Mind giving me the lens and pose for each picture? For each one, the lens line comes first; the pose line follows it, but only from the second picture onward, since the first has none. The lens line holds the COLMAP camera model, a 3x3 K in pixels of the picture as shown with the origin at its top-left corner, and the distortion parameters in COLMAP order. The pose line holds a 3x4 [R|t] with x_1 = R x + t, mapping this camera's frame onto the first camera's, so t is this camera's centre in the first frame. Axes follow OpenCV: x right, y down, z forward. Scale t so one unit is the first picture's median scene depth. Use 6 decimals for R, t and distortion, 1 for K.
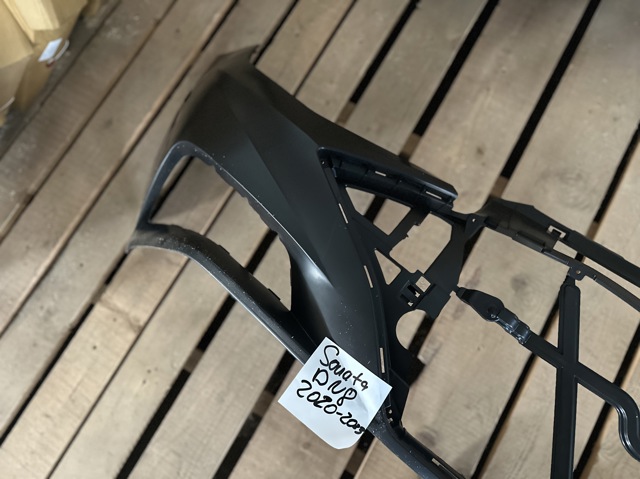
lens RADIAL K [[466.3, 0, 315.4], [0, 466.3, 234.1], [0, 0, 1]] dist [0.001705, -0.023681]
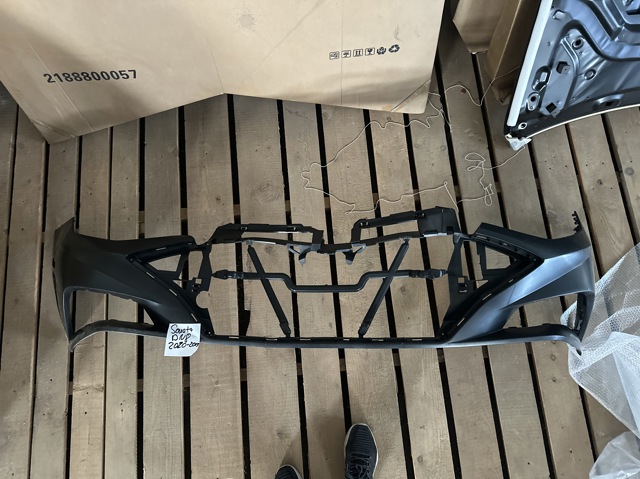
lens RADIAL K [[466.3, 0, 323.1], [0, 466.3, 245.0], [0, 0, 1]] dist [0.001705, -0.023681]
pose [[0.817762, -0.541528, 0.194970, 0.248770], [0.544236, 0.837767, 0.044202, 0.123595], [-0.187276, 0.069963, 0.979813, -0.901188]]
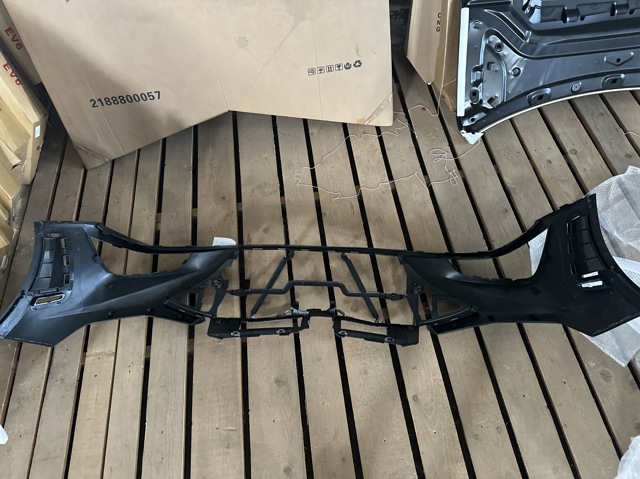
lens RADIAL K [[466.3, 0, 325.2], [0, 466.3, 241.5], [0, 0, 1]] dist [0.001705, -0.023681]
pose [[0.794934, -0.508424, 0.331036, -0.091324], [0.591861, 0.769806, -0.238954, 0.807872], [-0.133343, 0.385879, 0.912862, -1.001246]]
